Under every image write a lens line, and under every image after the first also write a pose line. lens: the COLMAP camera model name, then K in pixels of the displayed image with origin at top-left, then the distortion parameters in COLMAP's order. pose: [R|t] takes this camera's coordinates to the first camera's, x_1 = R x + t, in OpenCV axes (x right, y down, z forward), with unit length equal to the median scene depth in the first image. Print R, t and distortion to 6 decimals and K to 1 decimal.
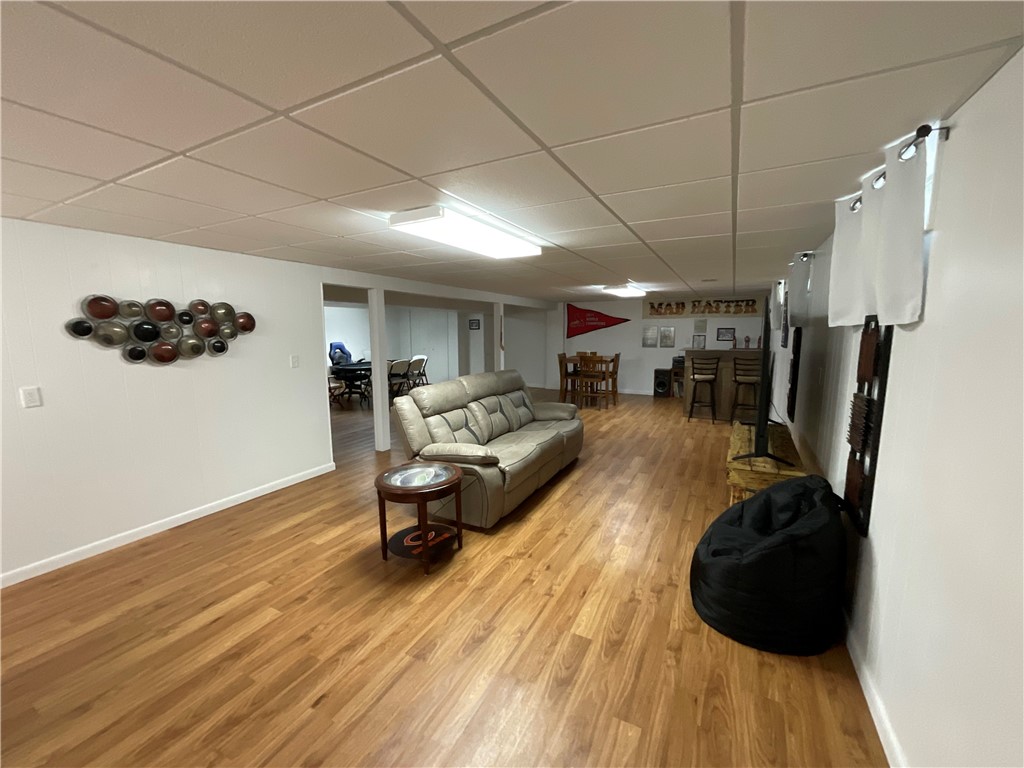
lens RADIAL K [[412.7, 0, 515.0], [0, 412.7, 383.5], [0, 0, 1]] dist [0.004543, -0.001086]
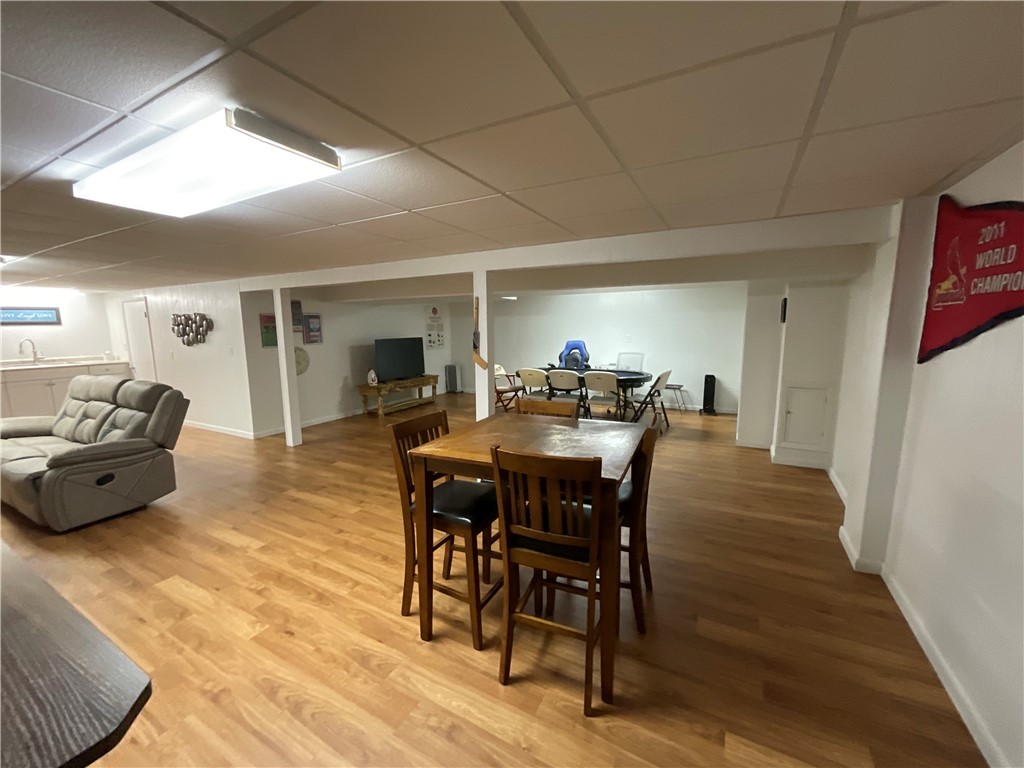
lens RADIAL K [[412.7, 0, 511.2], [0, 412.7, 383.4], [0, 0, 1]] dist [0.004543, -0.001086]
pose [[-0.021955, 0.138804, -0.990076, 0.428409], [-0.118996, 0.982913, 0.140438, -0.126998], [0.992652, 0.120898, -0.005063, 0.977396]]
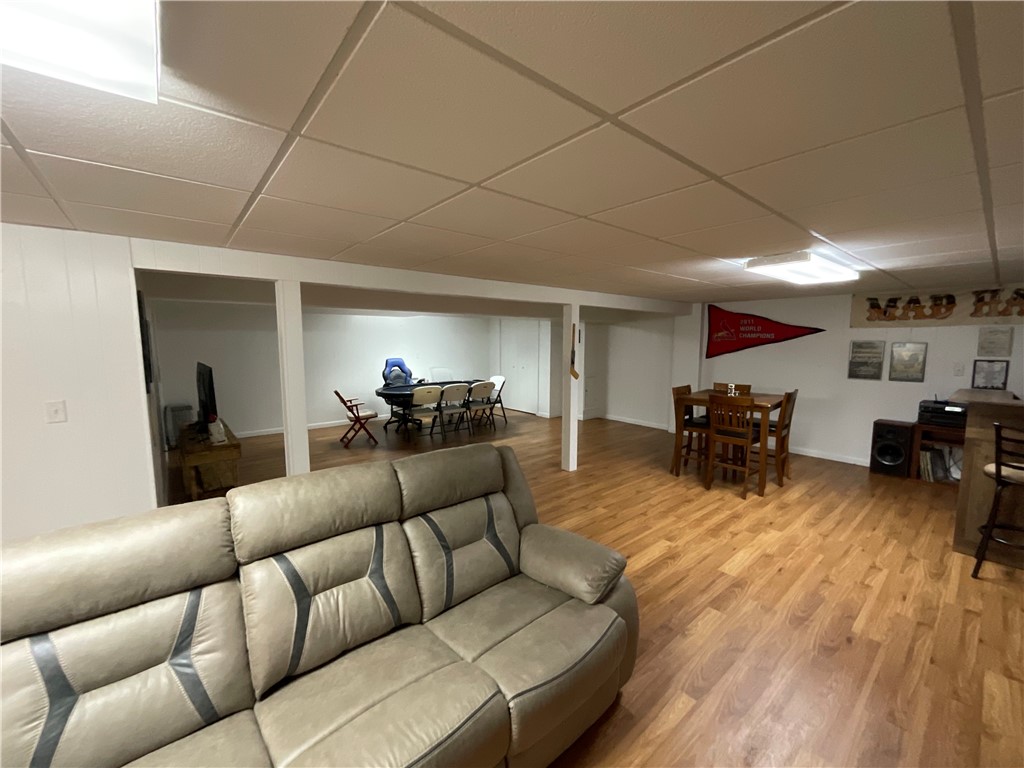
lens RADIAL K [[412.7, 0, 513.8], [0, 412.7, 385.3], [0, 0, 1]] dist [0.004543, -0.001086]
pose [[0.926487, 0.045792, -0.373530, 0.112143], [-0.052838, 0.998566, -0.008640, -0.056510], [0.372599, 0.027741, 0.927578, 0.354304]]
